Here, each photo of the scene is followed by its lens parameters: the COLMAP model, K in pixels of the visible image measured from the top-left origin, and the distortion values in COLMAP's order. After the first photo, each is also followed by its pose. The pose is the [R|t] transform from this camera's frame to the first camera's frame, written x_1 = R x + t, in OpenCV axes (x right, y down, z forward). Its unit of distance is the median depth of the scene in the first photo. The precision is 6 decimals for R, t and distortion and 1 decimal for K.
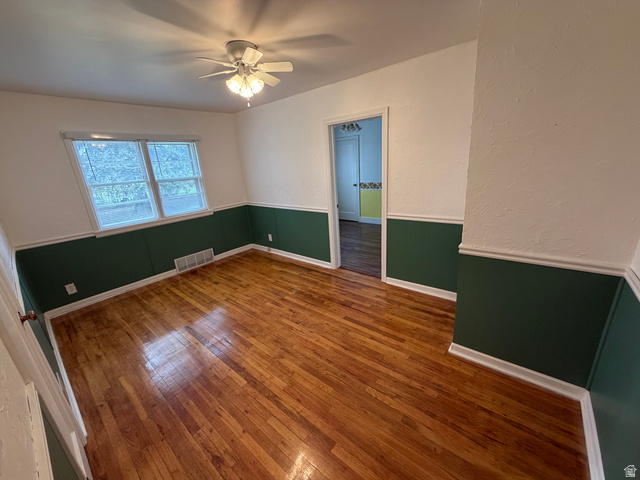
lens RADIAL K [[253.8, 0, 319.7], [0, 253.8, 241.5], [0, 0, 1]] dist [-0.001121, -0.000077]
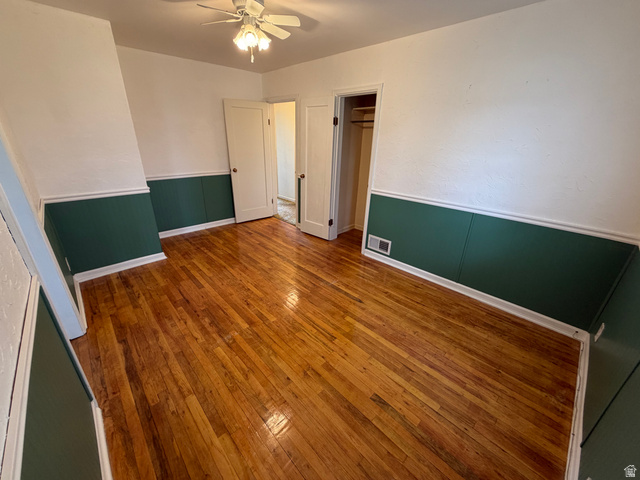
lens RADIAL K [[253.8, 0, 317.5], [0, 253.8, 237.5], [0, 0, 1]] dist [-0.001121, -0.000077]
pose [[-0.991730, -0.005069, 0.128239, -0.442042], [0.077328, 0.773873, 0.628602, -0.413851], [-0.102427, 0.633321, -0.767081, 1.449141]]
